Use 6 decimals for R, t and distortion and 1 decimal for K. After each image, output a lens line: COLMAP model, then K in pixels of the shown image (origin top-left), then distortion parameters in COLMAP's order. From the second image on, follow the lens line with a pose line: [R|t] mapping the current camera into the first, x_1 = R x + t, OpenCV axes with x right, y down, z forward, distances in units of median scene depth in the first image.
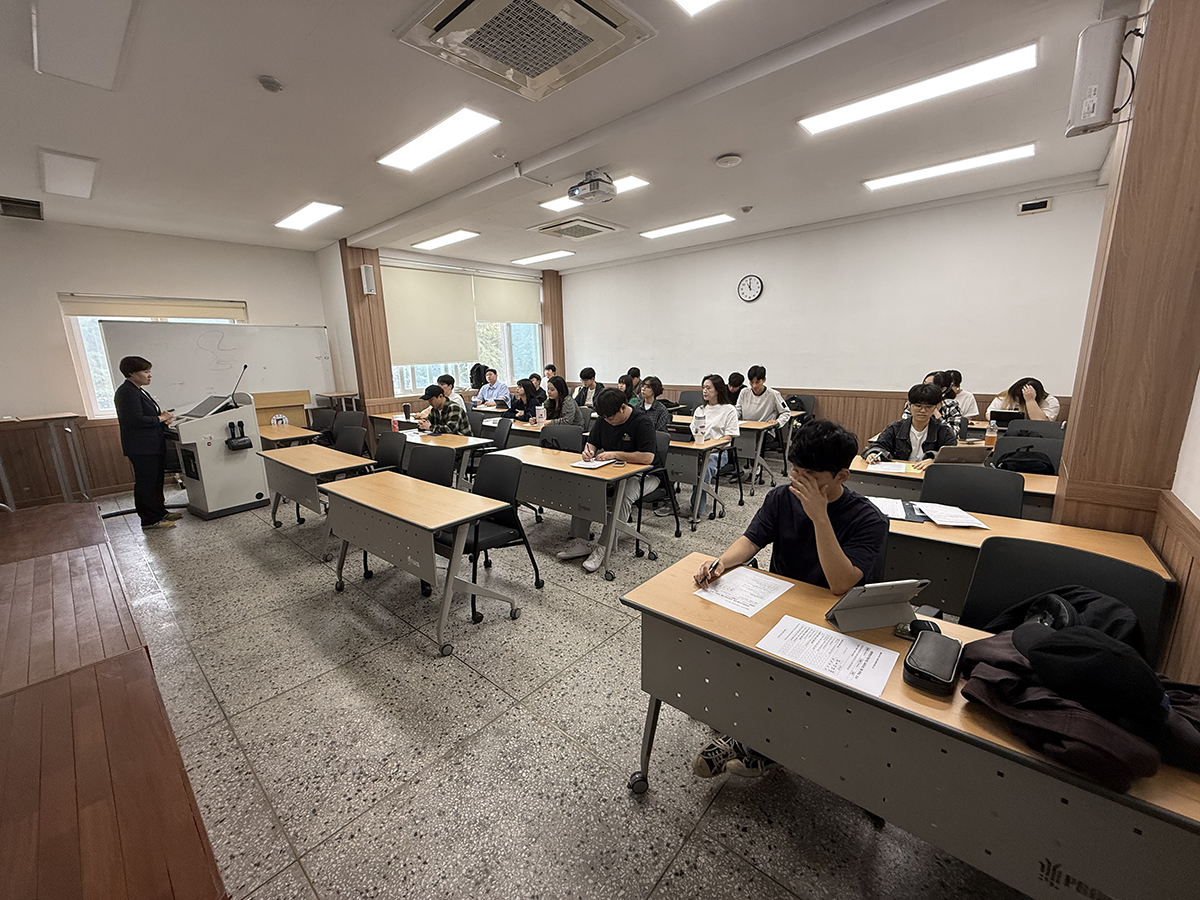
lens RADIAL K [[482.6, 0, 597.5], [0, 482.6, 451.1], [0, 0, 1]] dist [0.004450, -0.000506]
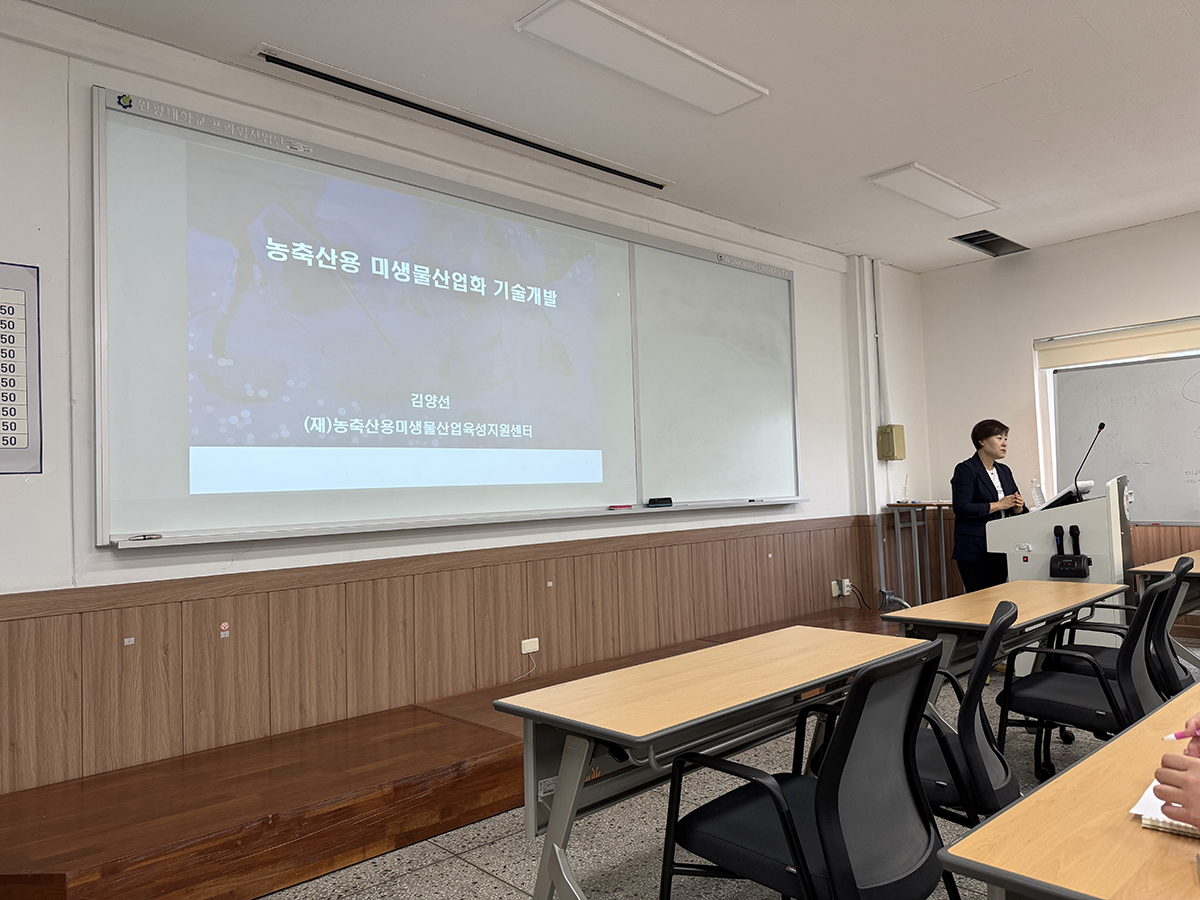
lens RADIAL K [[848.8, 0, 598.0], [0, 848.8, 448.1], [0, 0, 1]] dist [0.021951, -0.022689]
pose [[-0.083220, -0.016896, -0.996388, 0.538310], [-0.164278, 0.986410, -0.003006, -0.117931], [0.982897, 0.163434, -0.084864, 1.112944]]
